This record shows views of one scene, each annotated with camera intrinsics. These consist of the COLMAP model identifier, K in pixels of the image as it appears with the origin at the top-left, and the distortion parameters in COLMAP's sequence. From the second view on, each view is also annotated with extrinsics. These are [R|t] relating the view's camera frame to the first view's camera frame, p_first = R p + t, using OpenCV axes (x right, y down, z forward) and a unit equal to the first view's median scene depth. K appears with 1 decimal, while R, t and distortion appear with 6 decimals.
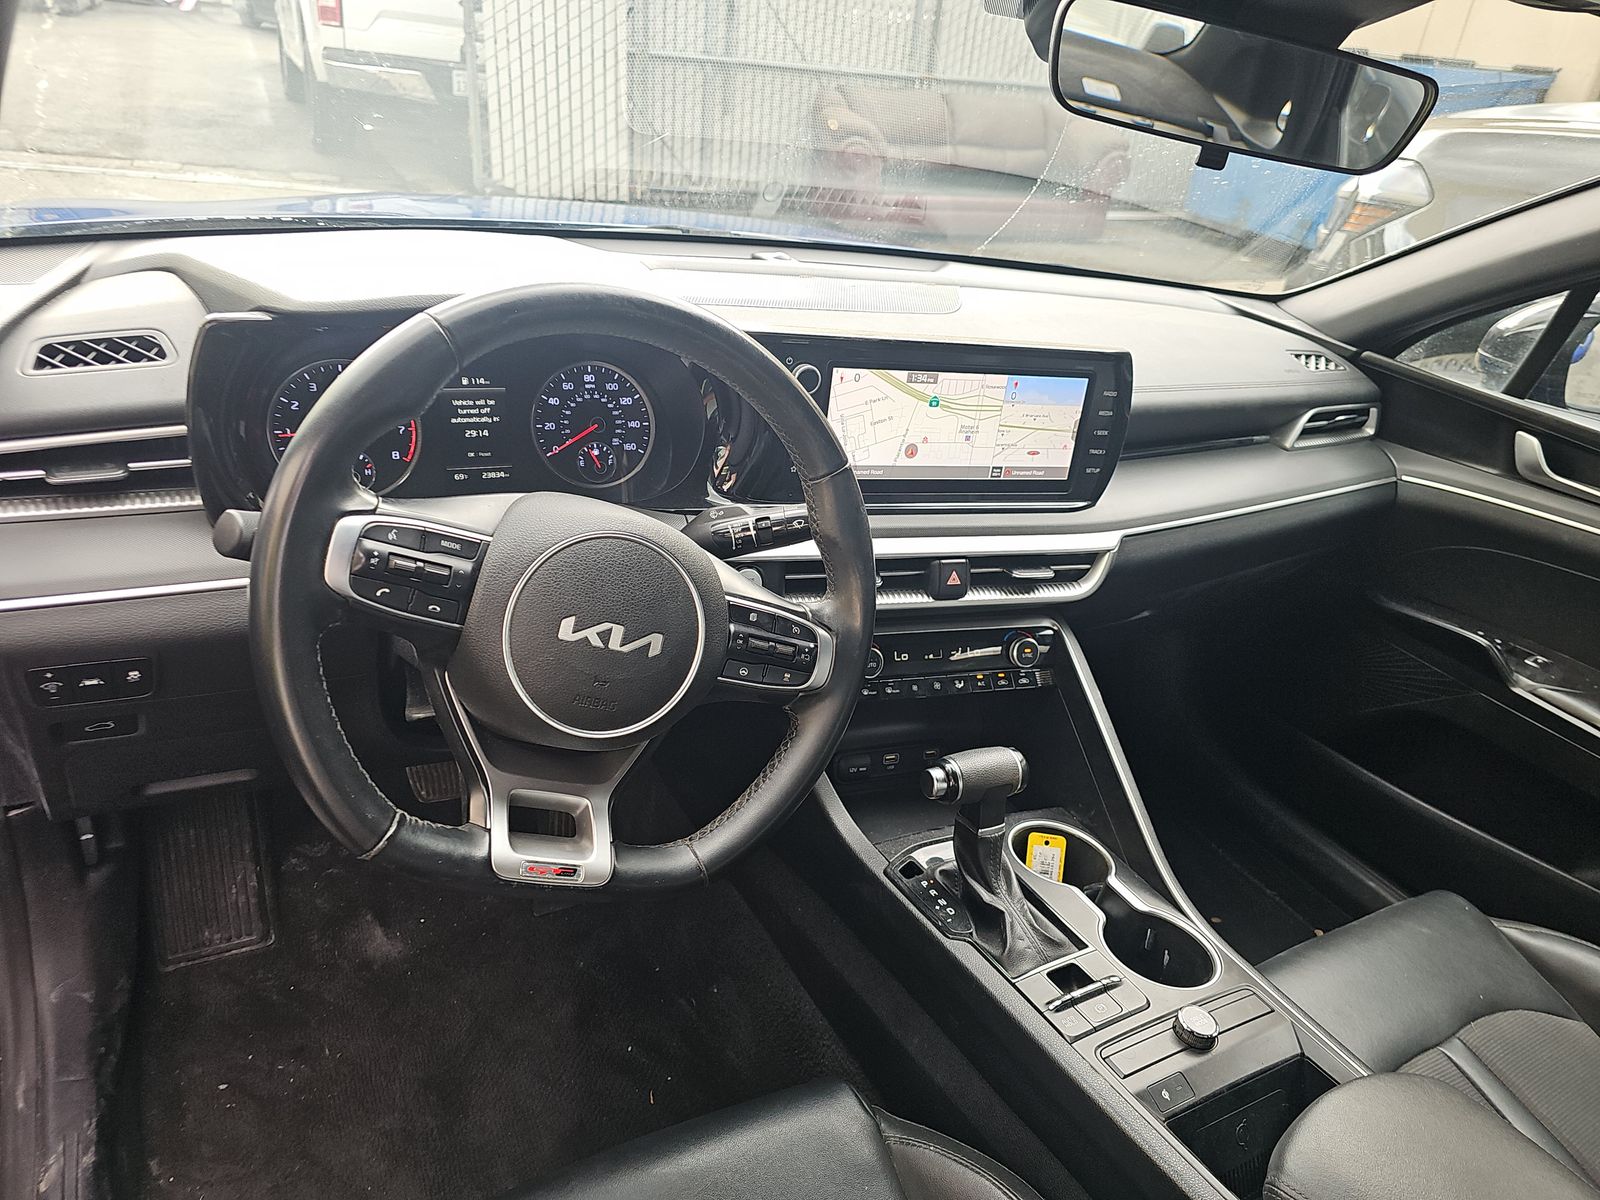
lens RADIAL K [[1054.2, 0, 800.2], [0, 1054.2, 598.1], [0, 0, 1]] dist [0.039660, -0.035686]
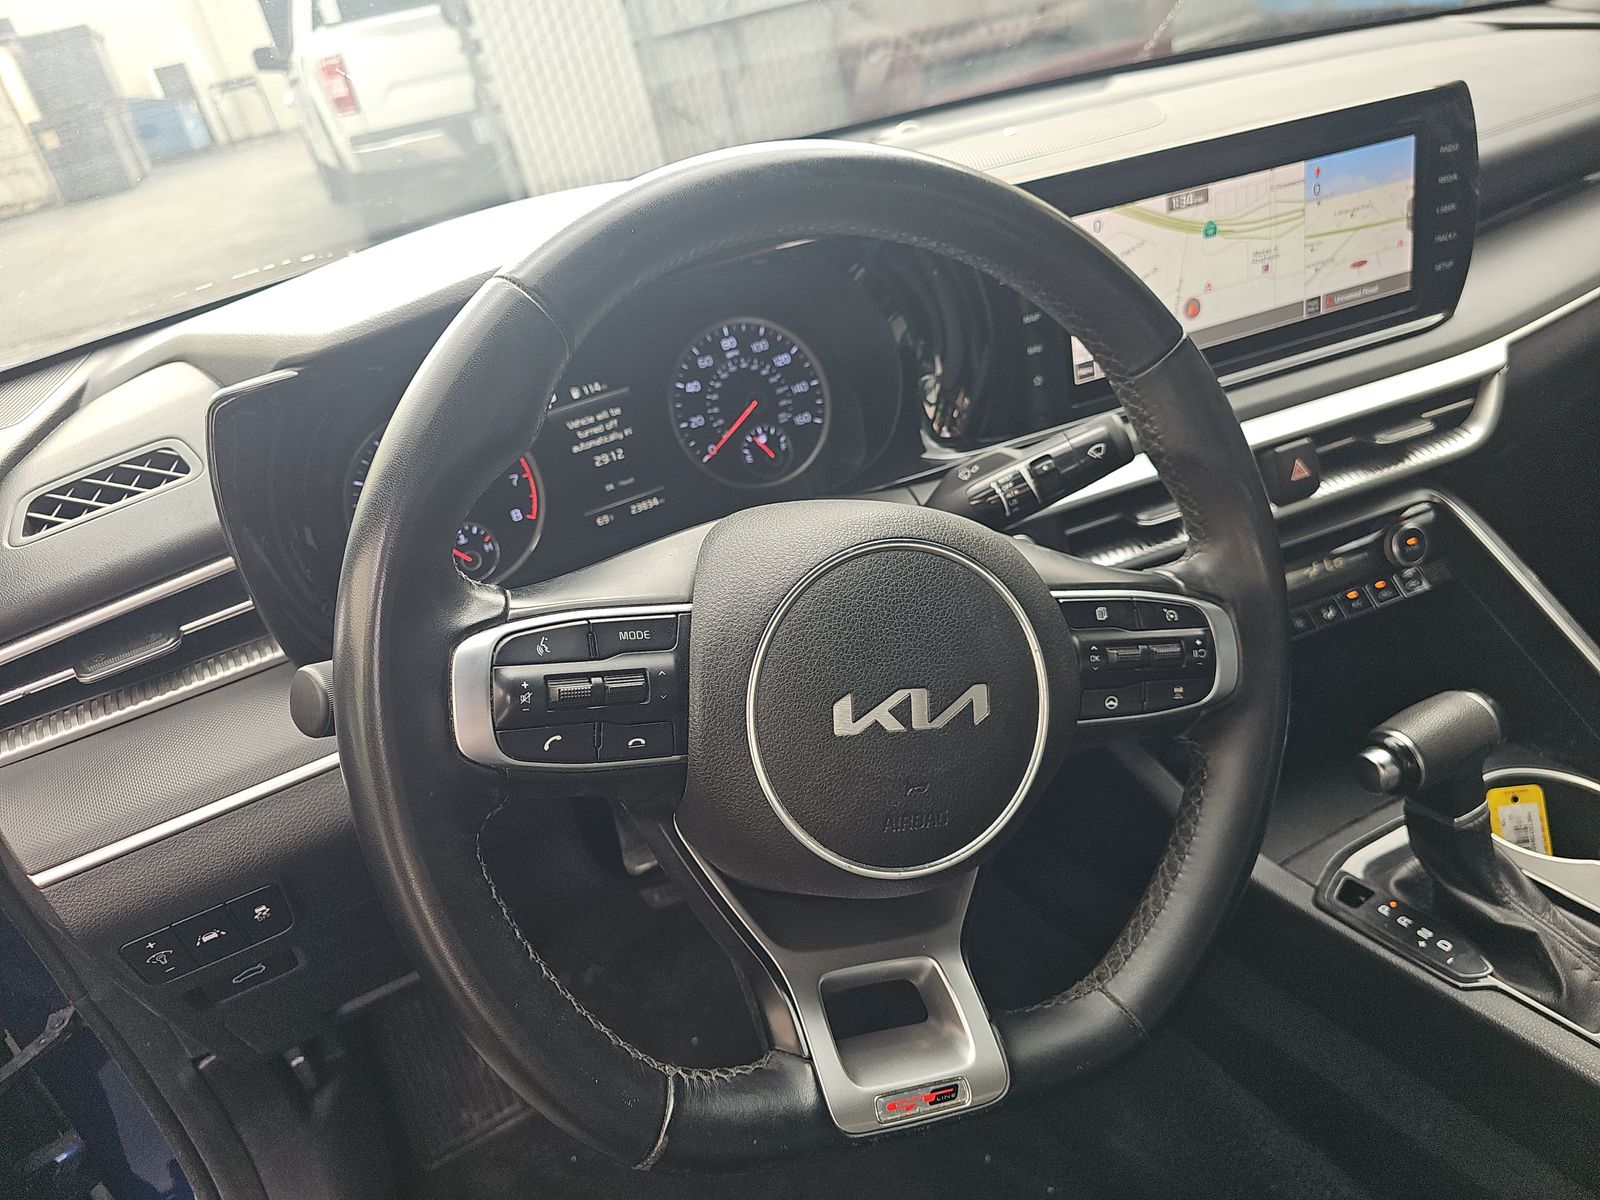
lens RADIAL K [[1054.2, 0, 789.1], [0, 1054.2, 597.0], [0, 0, 1]] dist [0.039660, -0.035686]
pose [[0.955491, -0.256506, -0.145742, -0.094432], [0.261454, 0.965091, 0.015545, -0.036724], [0.136667, -0.052958, 0.989200, 0.258731]]
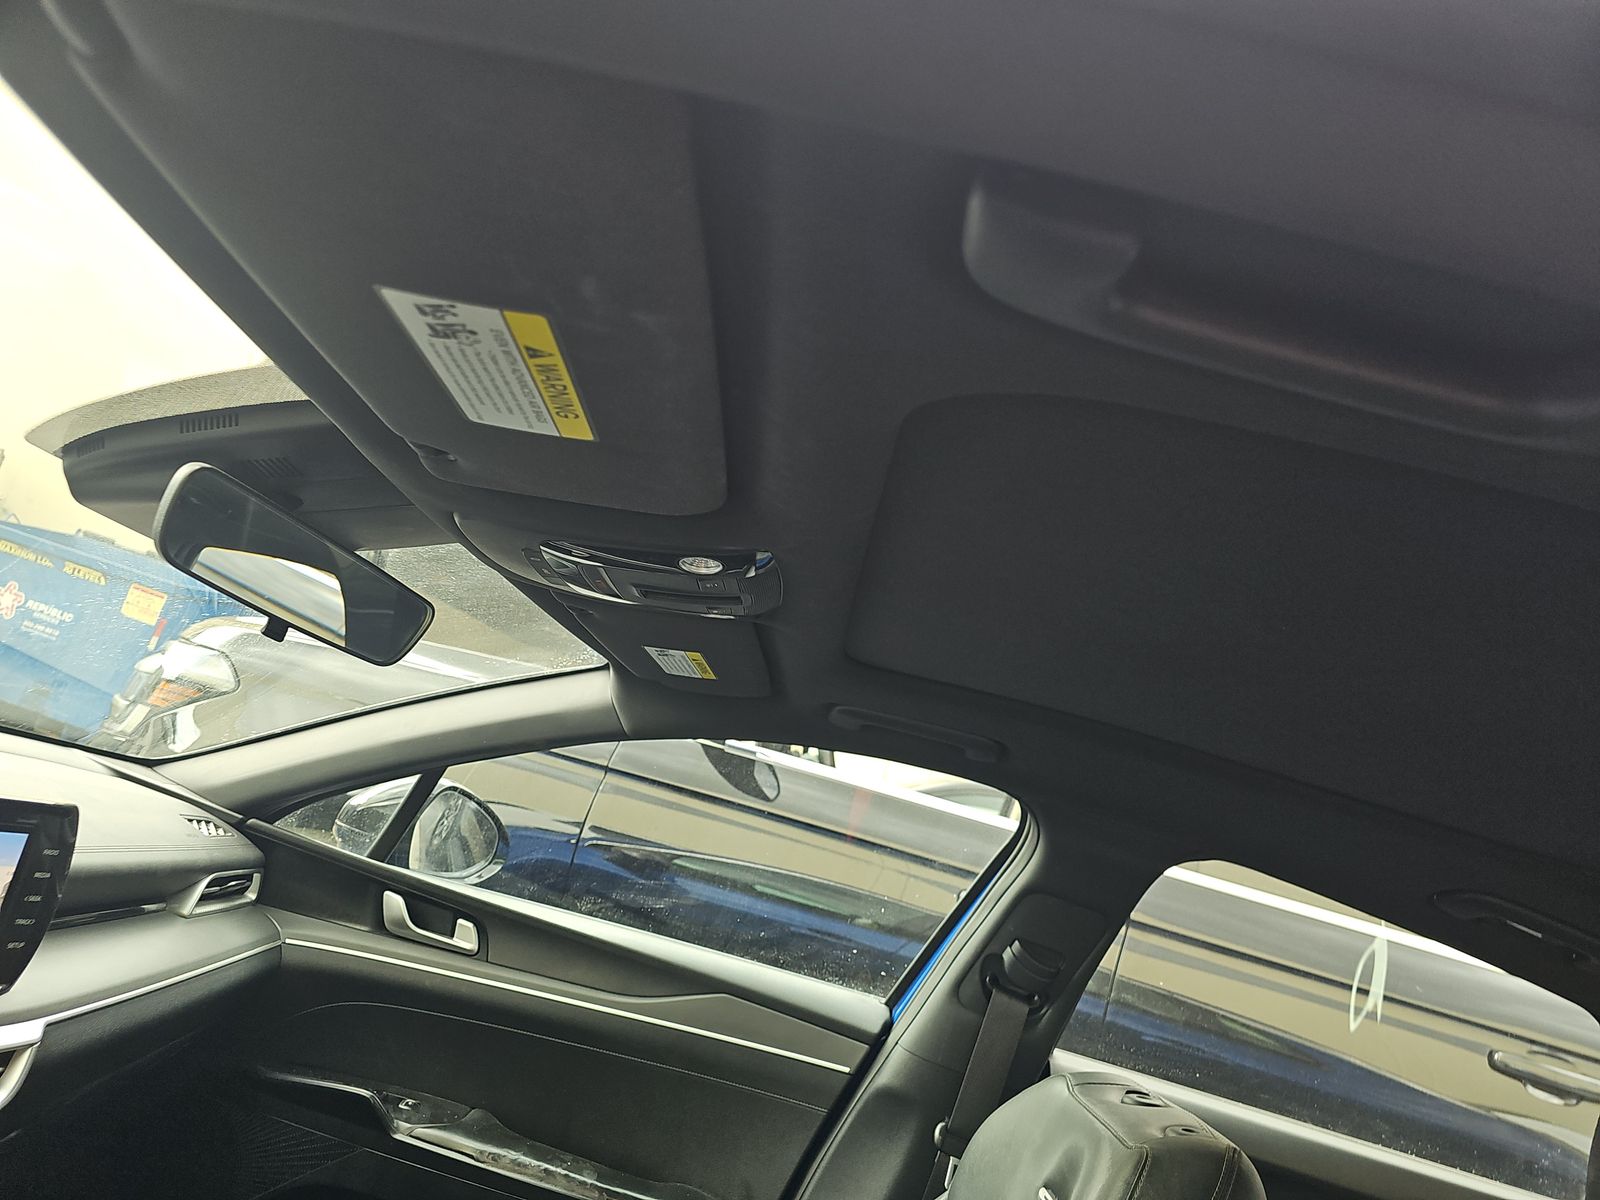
lens RADIAL K [[1054.2, 0, 812.7], [0, 1054.2, 601.0], [0, 0, 1]] dist [0.039660, -0.035686]
pose [[0.487241, 0.207759, 0.848194, -0.200080], [0.173471, 0.928904, -0.327177, 0.011824], [-0.855865, 0.306551, 0.416560, 0.034783]]
